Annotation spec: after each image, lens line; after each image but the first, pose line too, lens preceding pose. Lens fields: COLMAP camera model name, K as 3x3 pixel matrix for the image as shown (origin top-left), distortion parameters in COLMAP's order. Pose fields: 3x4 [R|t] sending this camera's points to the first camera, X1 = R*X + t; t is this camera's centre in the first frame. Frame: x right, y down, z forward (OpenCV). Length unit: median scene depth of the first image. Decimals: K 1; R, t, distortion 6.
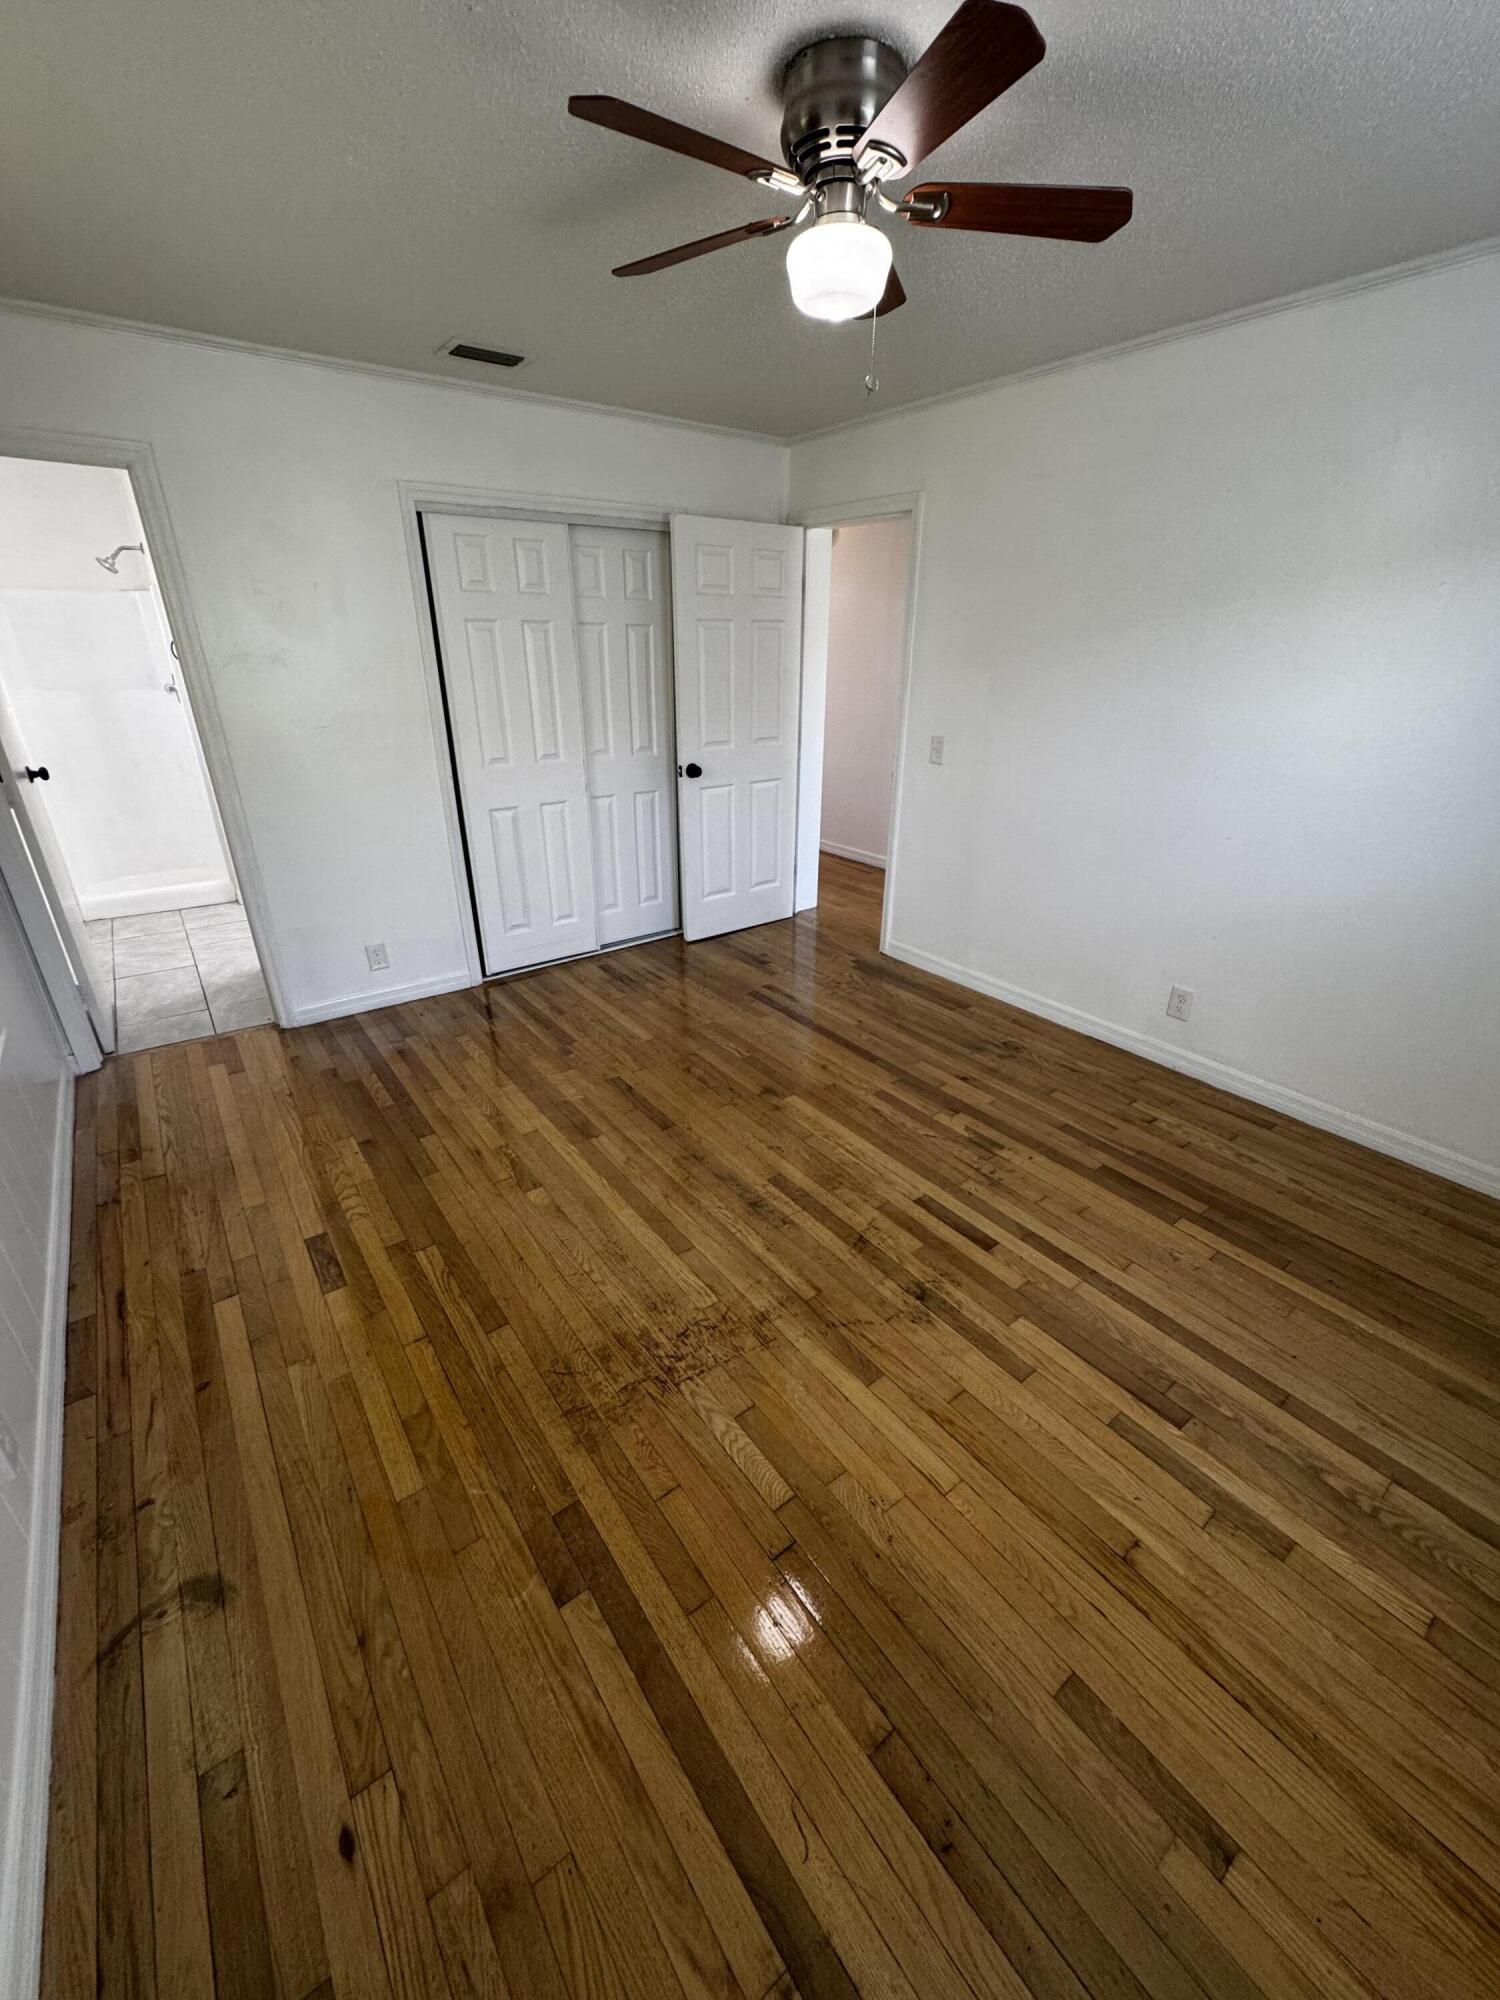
lens RADIAL K [[793.3, 0, 749.7], [0, 793.3, 1005.4], [0, 0, 1]] dist [-0.003486, 0.001025]
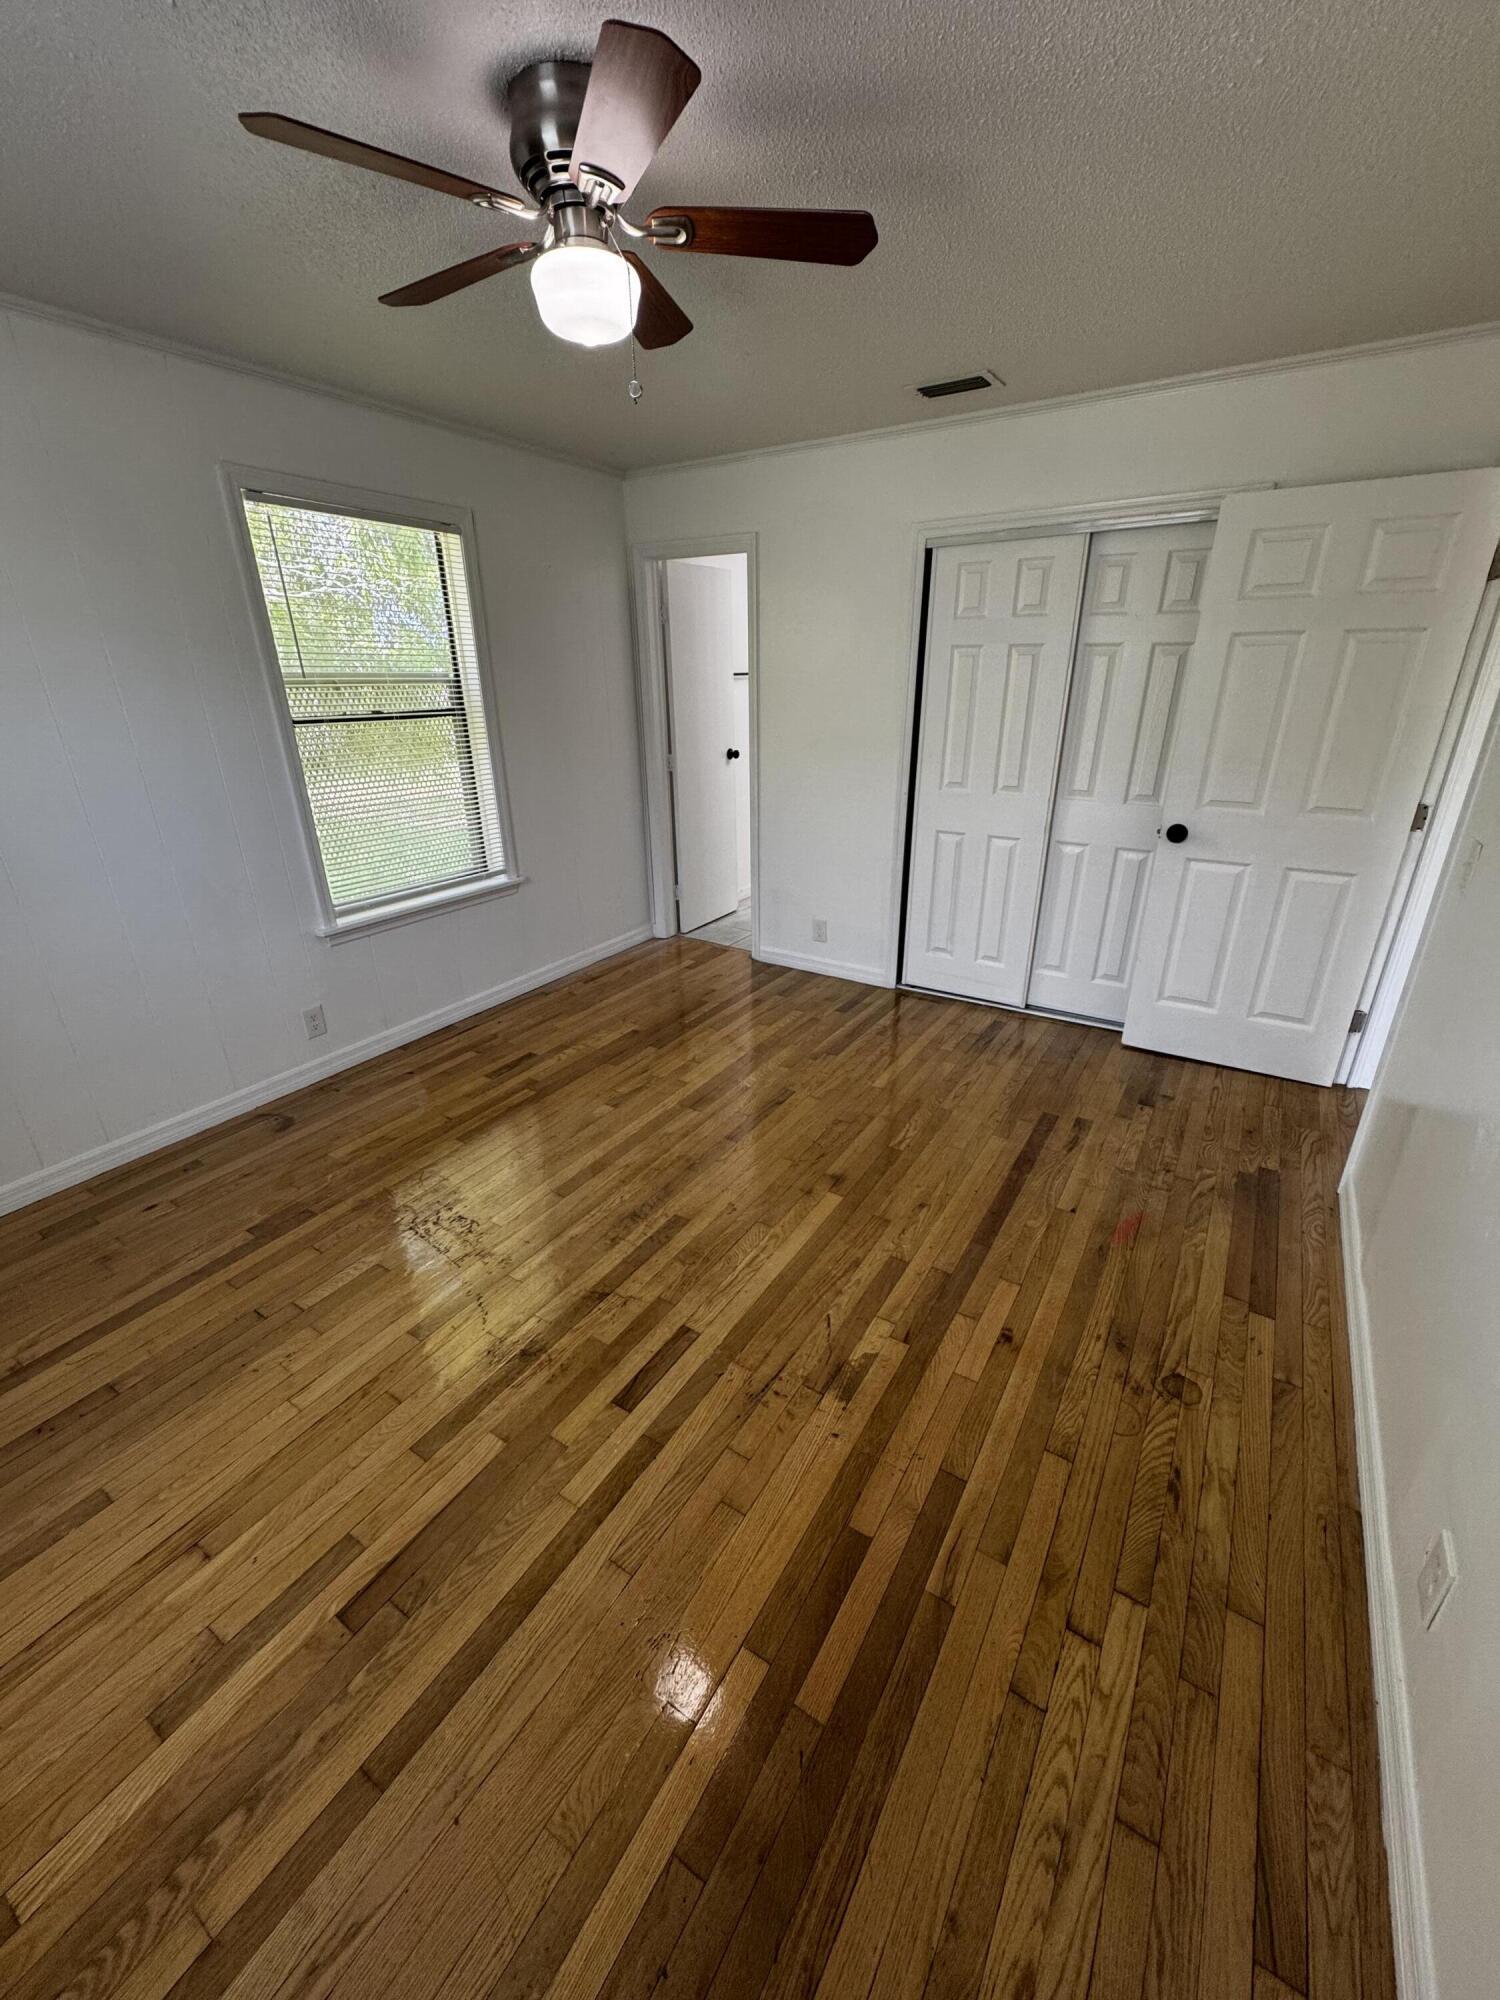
lens RADIAL K [[793.3, 0, 750.3], [0, 793.3, 1005.8], [0, 0, 1]] dist [-0.003486, 0.001025]
pose [[0.353852, 0.359701, -0.863368, 0.846042], [-0.379369, 0.898945, 0.219039, -0.272804], [0.854908, 0.250027, 0.454552, 0.599292]]
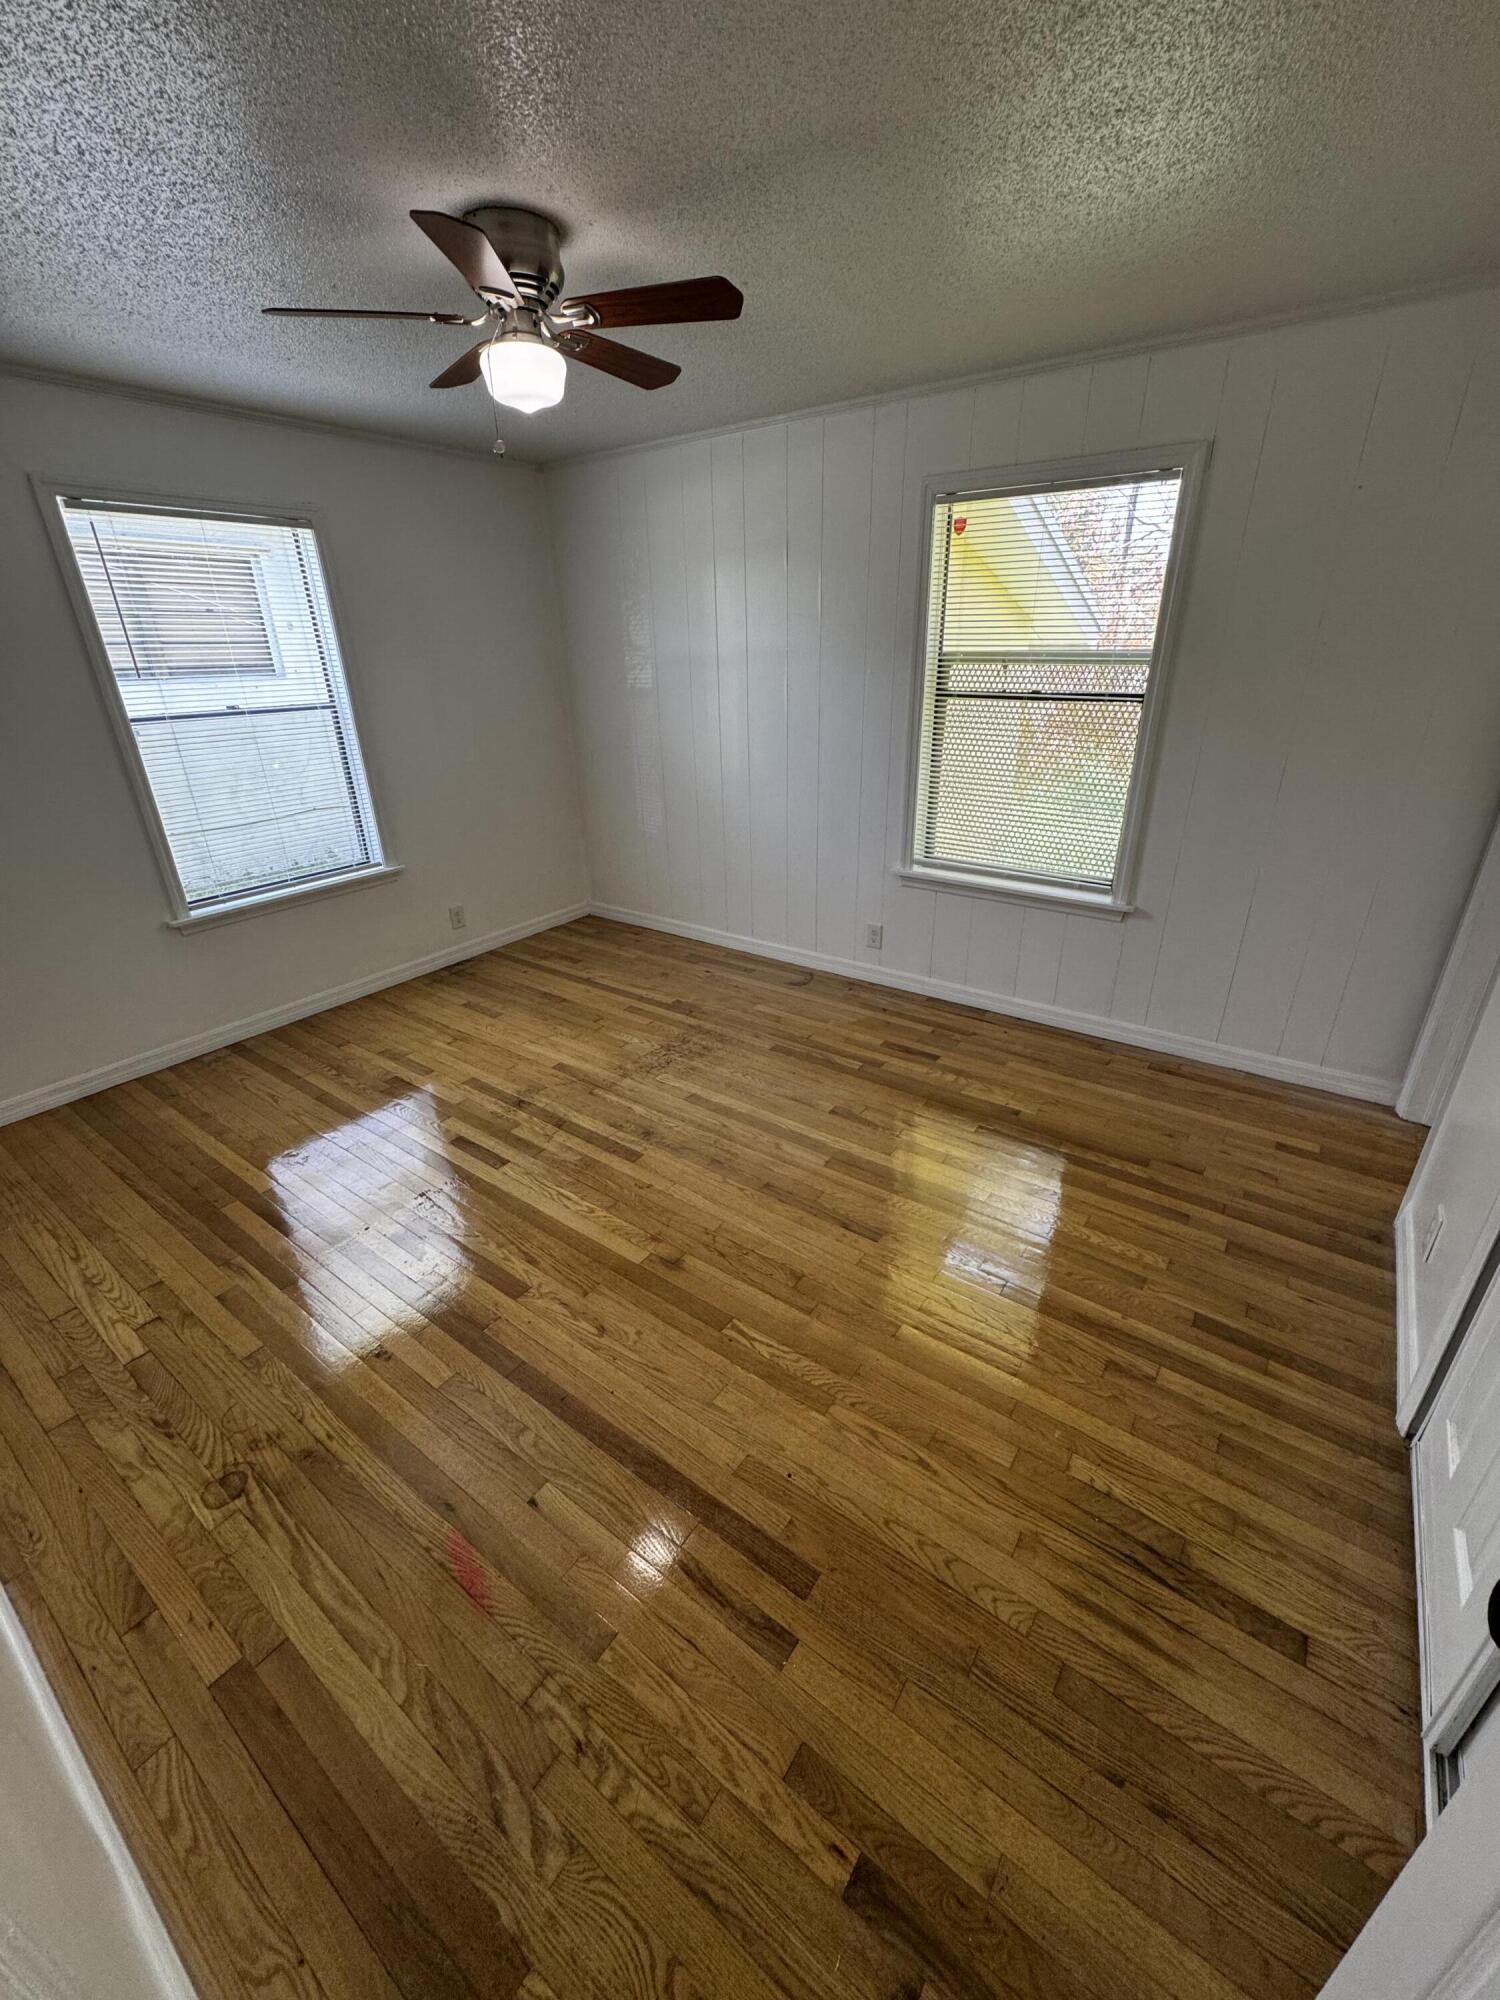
lens RADIAL K [[793.3, 0, 747.9], [0, 793.3, 1005.2], [0, 0, 1]] dist [-0.003486, 0.001025]
pose [[-0.955611, 0.134944, -0.261912, 0.150446], [-0.108760, 0.664601, 0.739241, -0.775818], [0.273823, 0.734912, -0.620423, 1.643609]]
